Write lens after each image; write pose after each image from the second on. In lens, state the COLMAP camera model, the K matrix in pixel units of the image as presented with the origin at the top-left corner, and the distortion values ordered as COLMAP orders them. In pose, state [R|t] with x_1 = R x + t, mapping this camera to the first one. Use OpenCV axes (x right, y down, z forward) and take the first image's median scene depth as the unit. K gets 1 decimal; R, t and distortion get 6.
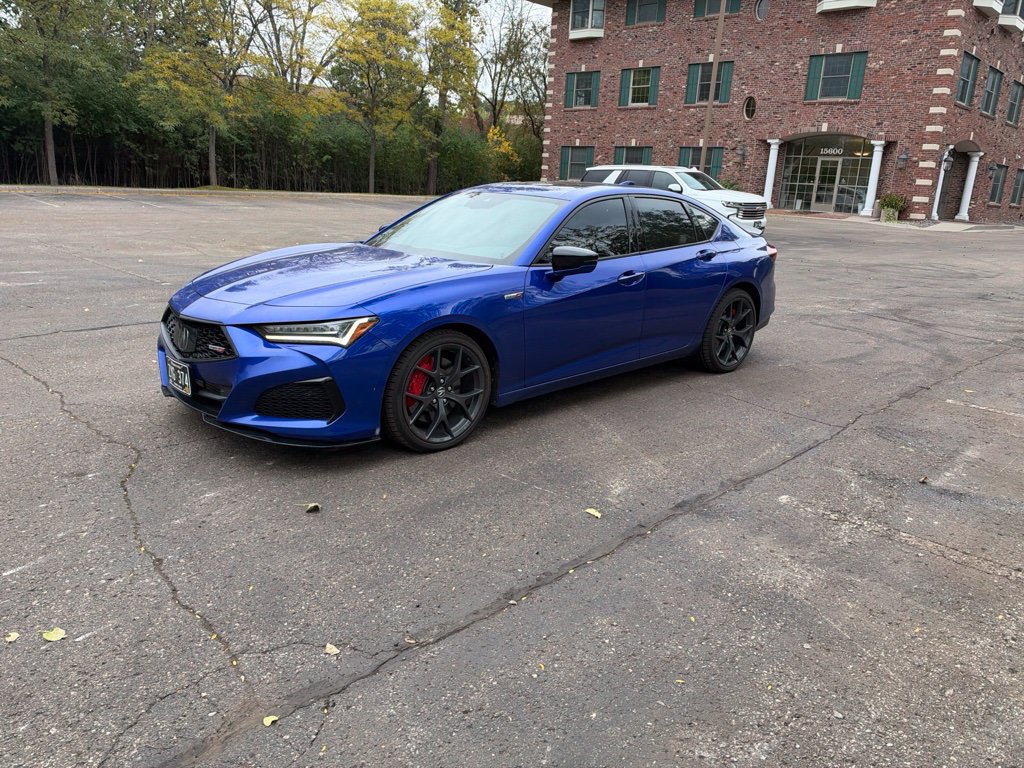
lens RADIAL K [[742.5, 0, 515.2], [0, 742.5, 386.5], [0, 0, 1]] dist [0.004561, -0.020421]
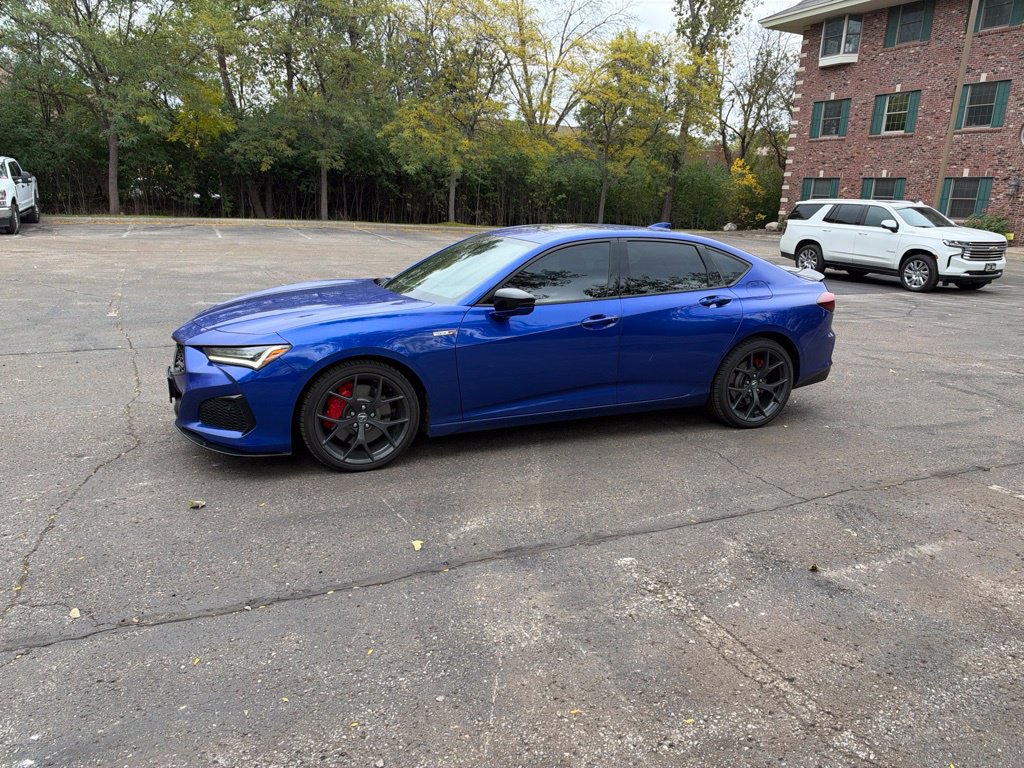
lens RADIAL K [[742.5, 0, 507.7], [0, 742.5, 388.8], [0, 0, 1]] dist [0.004561, -0.020421]
pose [[0.937339, 0.076636, -0.339887, 0.071590], [-0.090010, 0.995658, -0.023733, -0.004319], [0.336592, 0.052839, 0.940167, 0.006892]]
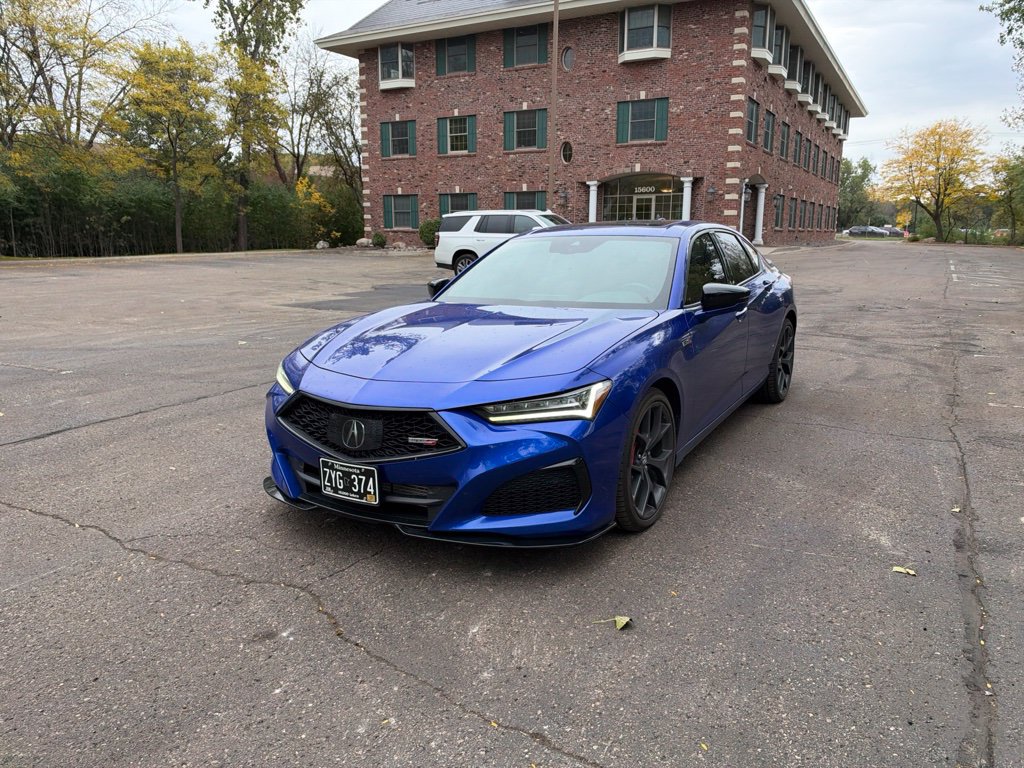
lens RADIAL K [[742.5, 0, 513.1], [0, 742.5, 389.4], [0, 0, 1]] dist [0.004561, -0.020421]
pose [[0.960745, -0.107057, 0.255943, -0.071330], [0.121333, 0.991781, -0.040607, -0.008789], [-0.249492, 0.070068, 0.965839, 0.029225]]
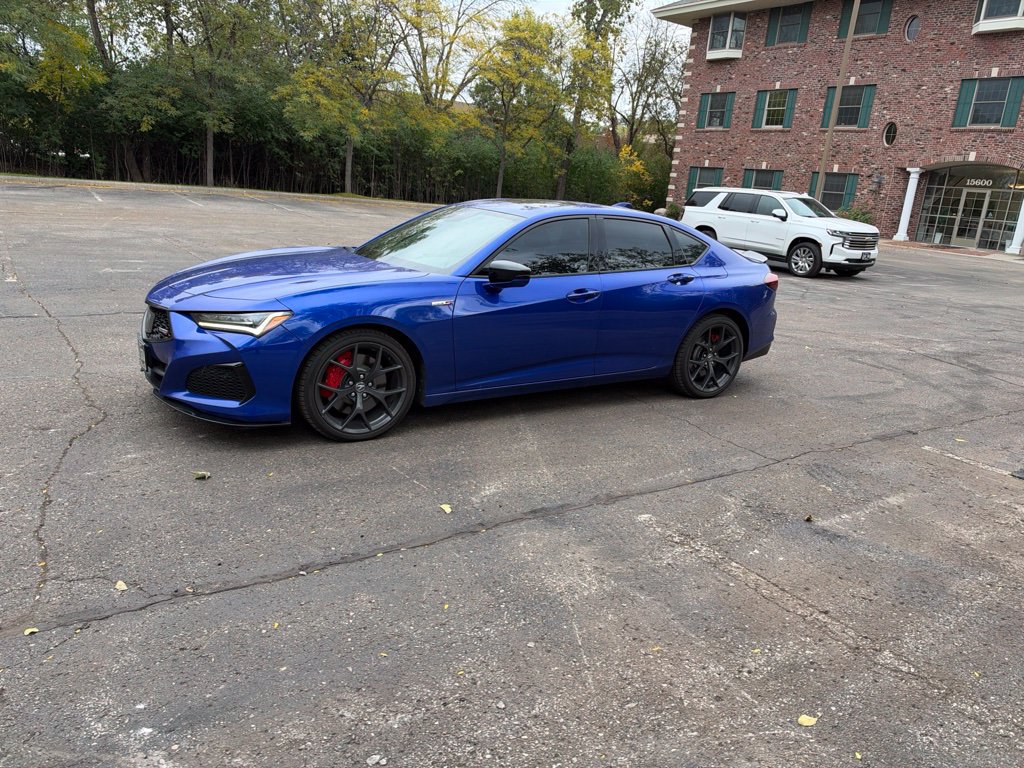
lens RADIAL K [[742.5, 0, 516.2], [0, 742.5, 388.4], [0, 0, 1]] dist [0.004561, -0.020421]
pose [[0.980667, 0.085193, -0.176168, 0.048107], [-0.088453, 0.996023, -0.010726, 0.000210], [0.174554, 0.026102, 0.984302, -0.004013]]
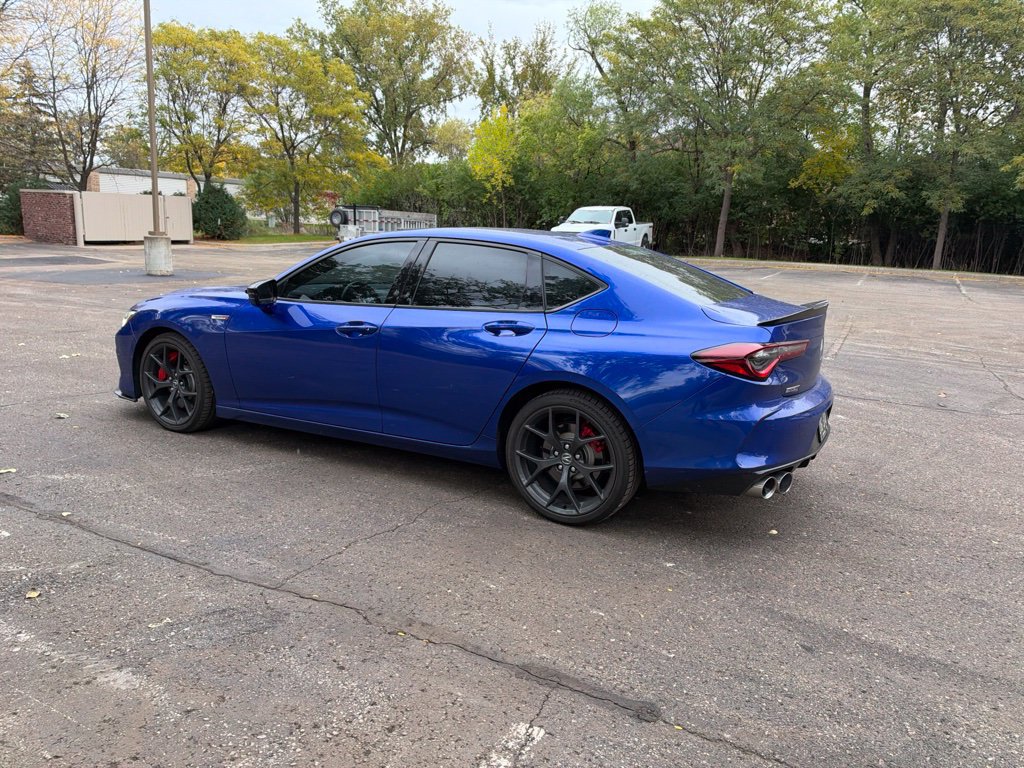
lens RADIAL K [[742.5, 0, 518.3], [0, 742.5, 383.7], [0, 0, 1]] dist [0.004561, -0.020421]
pose [[0.307393, 0.167567, -0.936713, 0.190425], [-0.283115, 0.955901, 0.078092, -0.038613], [0.908491, 0.241193, 0.341278, 0.167218]]
